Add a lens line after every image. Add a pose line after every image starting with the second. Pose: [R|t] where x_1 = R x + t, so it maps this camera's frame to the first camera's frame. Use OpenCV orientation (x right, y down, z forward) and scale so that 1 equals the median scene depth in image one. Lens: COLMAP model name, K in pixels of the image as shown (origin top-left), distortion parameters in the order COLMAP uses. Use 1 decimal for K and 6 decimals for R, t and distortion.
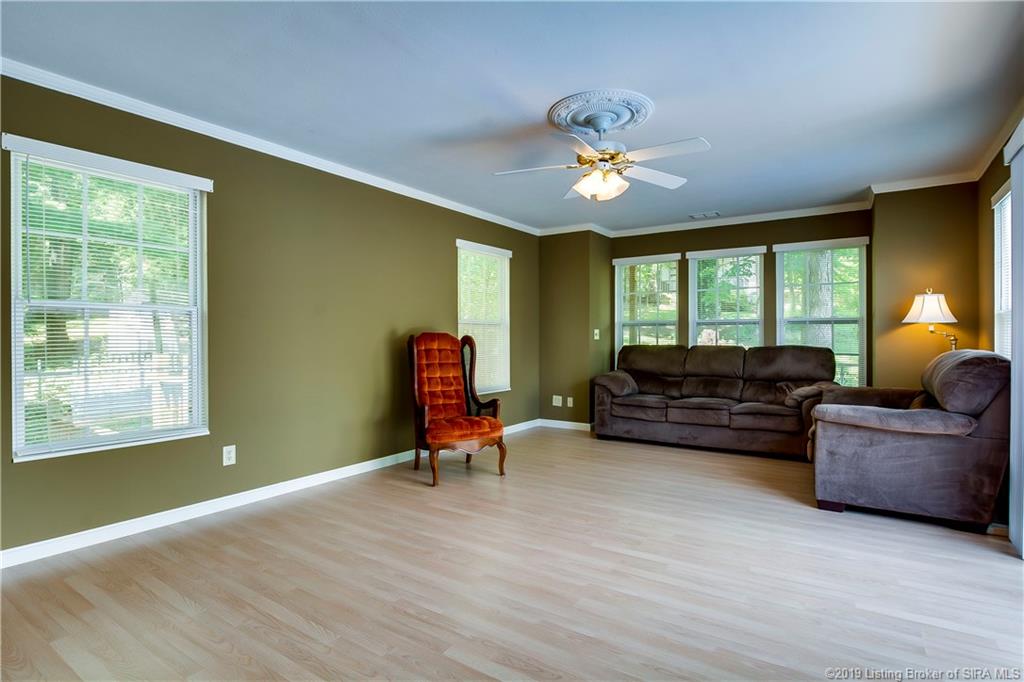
lens RADIAL K [[516.5, 0, 515.5], [0, 516.5, 340.8], [0, 0, 1]] dist [-0.005913, 0.000522]
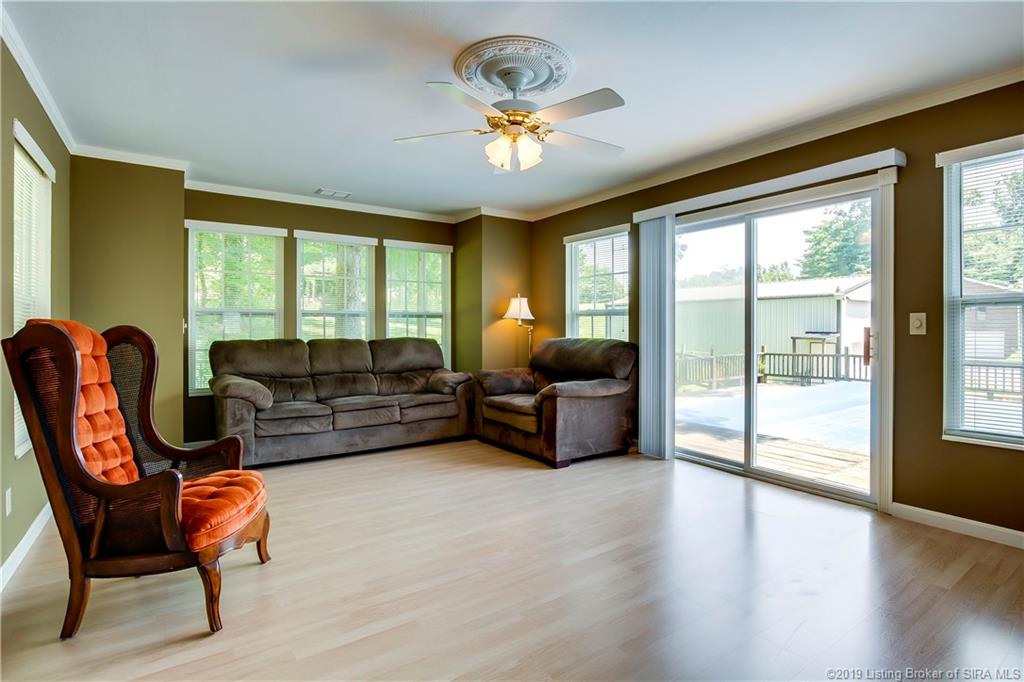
lens RADIAL K [[516.5, 0, 519.8], [0, 516.5, 331.8], [0, 0, 1]] dist [-0.005913, 0.000522]
pose [[0.363791, -0.004462, 0.931470, -0.383555], [0.009271, 0.999956, 0.001169, -0.002001], [-0.931435, 0.008211, 0.363816, 0.413066]]
